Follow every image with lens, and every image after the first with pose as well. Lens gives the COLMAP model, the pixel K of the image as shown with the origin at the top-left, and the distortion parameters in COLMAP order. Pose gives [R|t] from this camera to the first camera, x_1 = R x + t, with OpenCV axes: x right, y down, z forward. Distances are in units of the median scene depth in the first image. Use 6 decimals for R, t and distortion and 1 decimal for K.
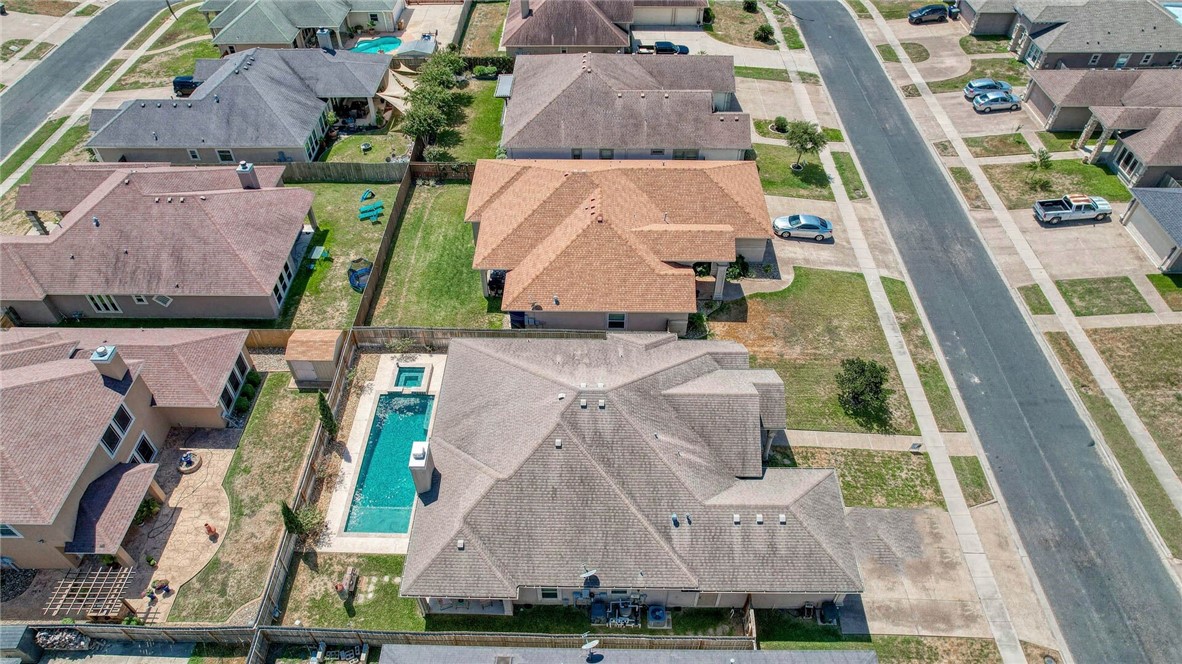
lens RADIAL K [[756.4, 0, 586.8], [0, 756.4, 333.1], [0, 0, 1]] dist [-0.062551, 0.053540]
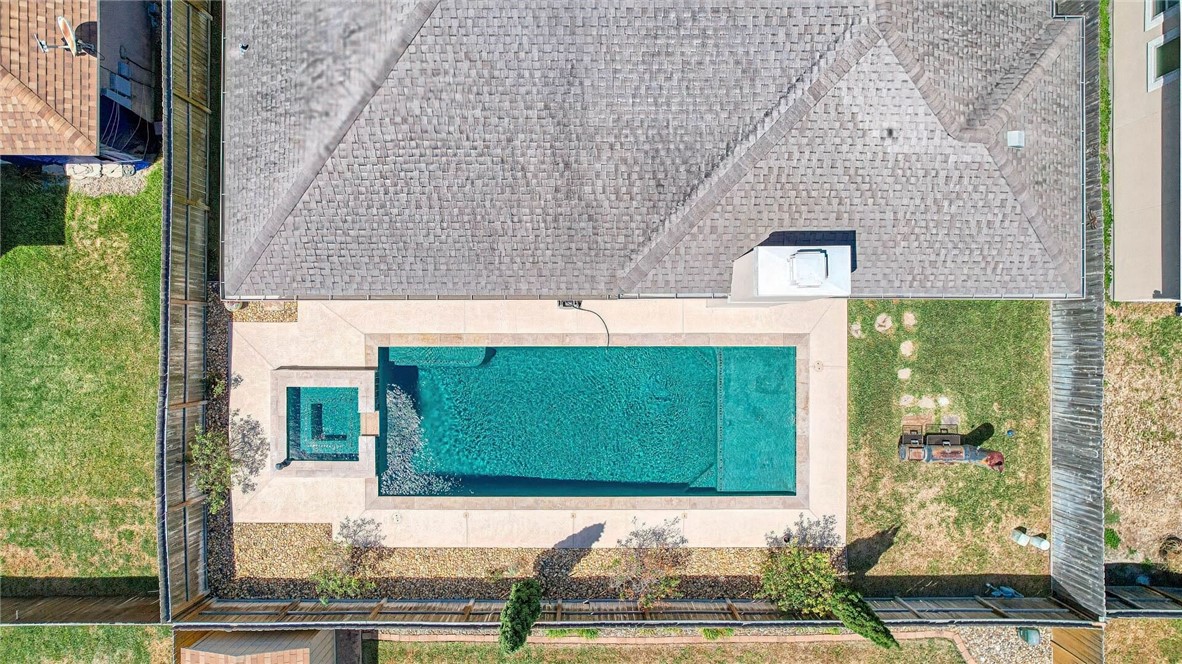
lens RADIAL K [[756.4, 0, 587.7], [0, 756.4, 330.8], [0, 0, 1]] dist [-0.062551, 0.053540]
pose [[-0.016073, -0.999821, 0.009957, -0.198792], [0.710743, -0.004421, 0.703438, -0.105544], [-0.703268, 0.018383, 0.710687, 0.664426]]
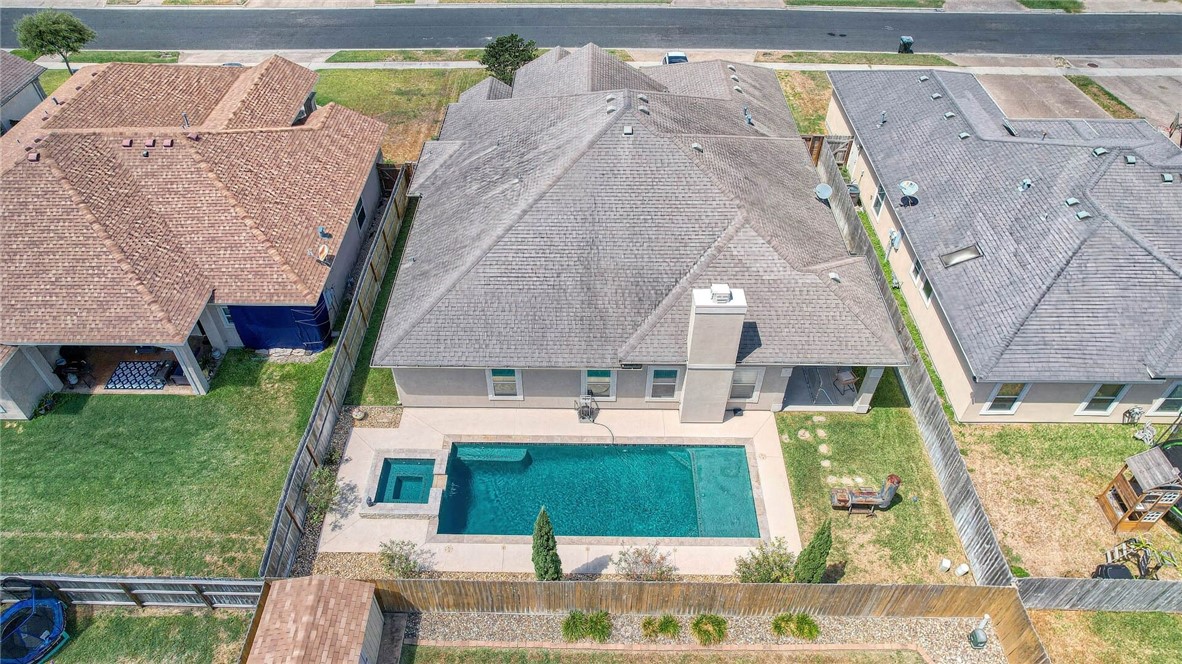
lens RADIAL K [[756.4, 0, 586.3], [0, 756.4, 327.9], [0, 0, 1]] dist [-0.062551, 0.053540]
pose [[-0.005126, -0.690848, 0.722982, -0.529472], [0.709267, 0.507147, 0.489635, -0.151861], [-0.704921, 0.515297, 0.487396, 0.633745]]
